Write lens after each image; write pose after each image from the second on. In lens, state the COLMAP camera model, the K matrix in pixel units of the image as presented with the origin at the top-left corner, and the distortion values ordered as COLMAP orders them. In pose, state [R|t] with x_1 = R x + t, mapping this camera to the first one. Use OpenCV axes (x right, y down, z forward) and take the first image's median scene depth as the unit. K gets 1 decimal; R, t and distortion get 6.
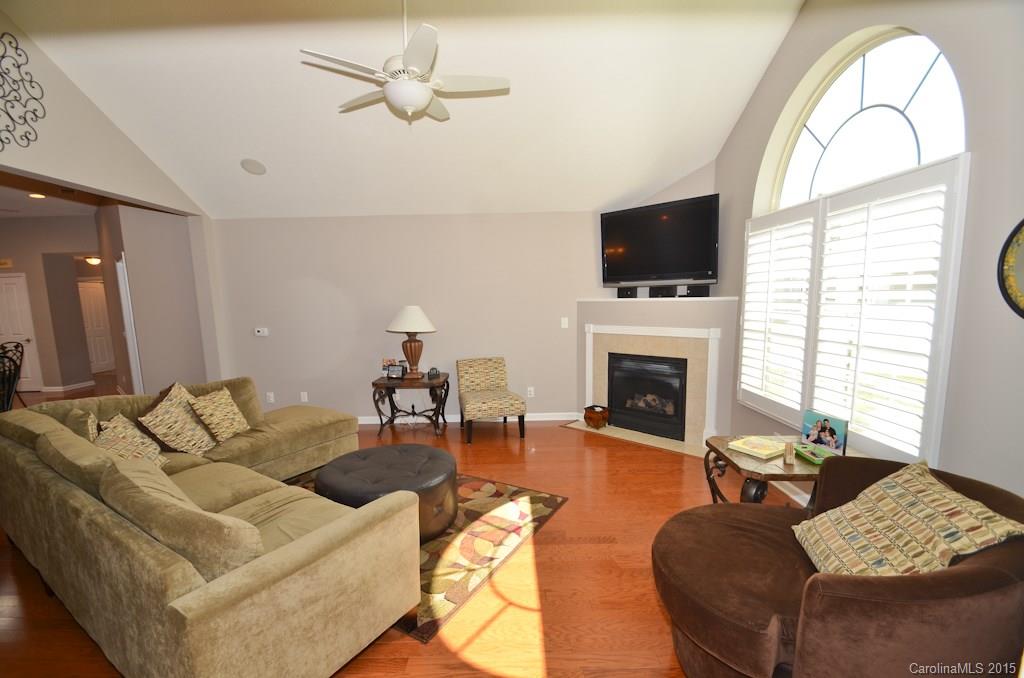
lens RADIAL K [[452.8, 0, 504.5], [0, 452.8, 360.1], [0, 0, 1]] dist [-0.001718, -0.000482]
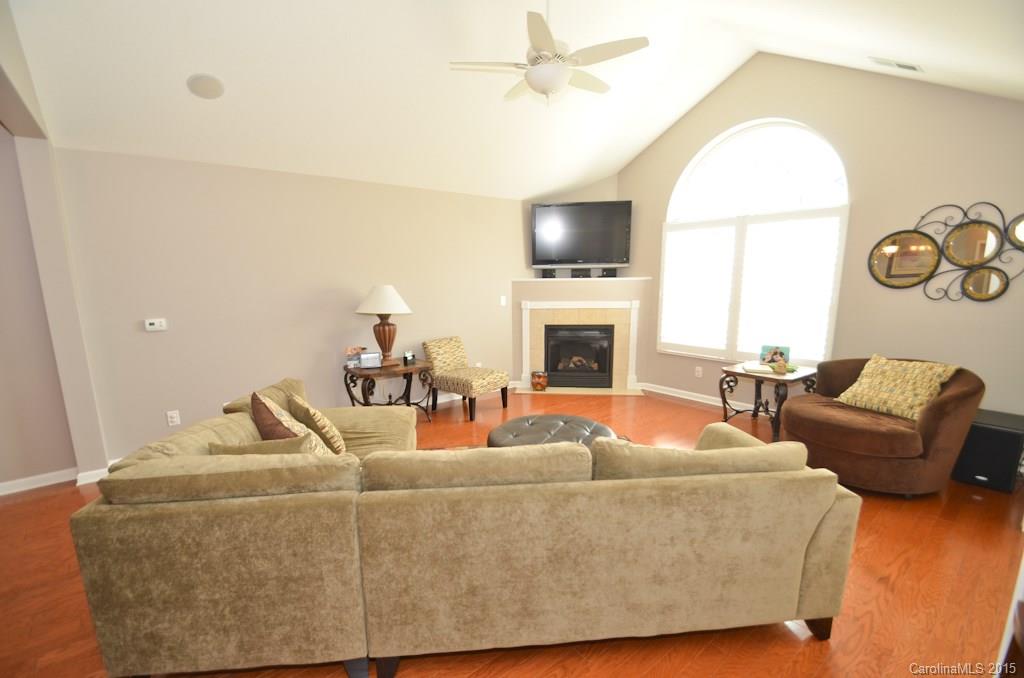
lens RADIAL K [[450.9, 0, 514.6], [0, 450.9, 357.3], [0, 0, 1]] dist [-0.004308, -0.000639]
pose [[0.781383, -0.101204, 0.615791, -0.583028], [0.083239, 0.994847, 0.057879, -0.007652], [-0.618476, 0.006032, 0.785781, 0.139750]]
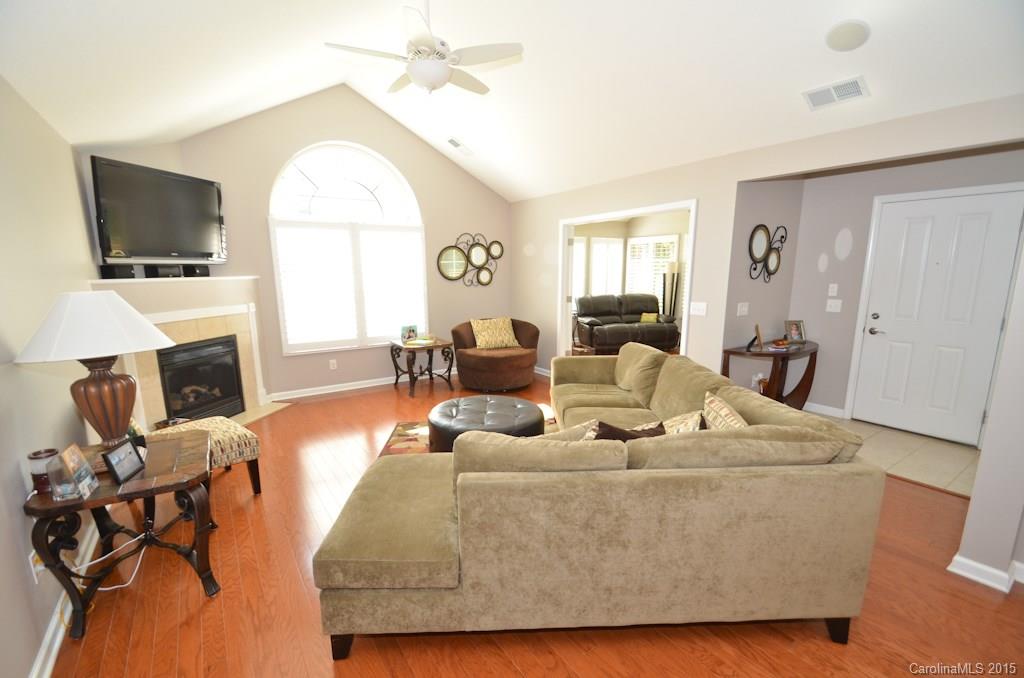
lens RADIAL K [[452.8, 0, 504.5], [0, 452.8, 360.1], [0, 0, 1]] dist [-0.001718, -0.000482]
pose [[-0.550384, -0.135927, 0.823773, -0.768690], [0.140139, 0.957621, 0.251643, -0.114594], [-0.823066, 0.253943, -0.508011, 0.949961]]
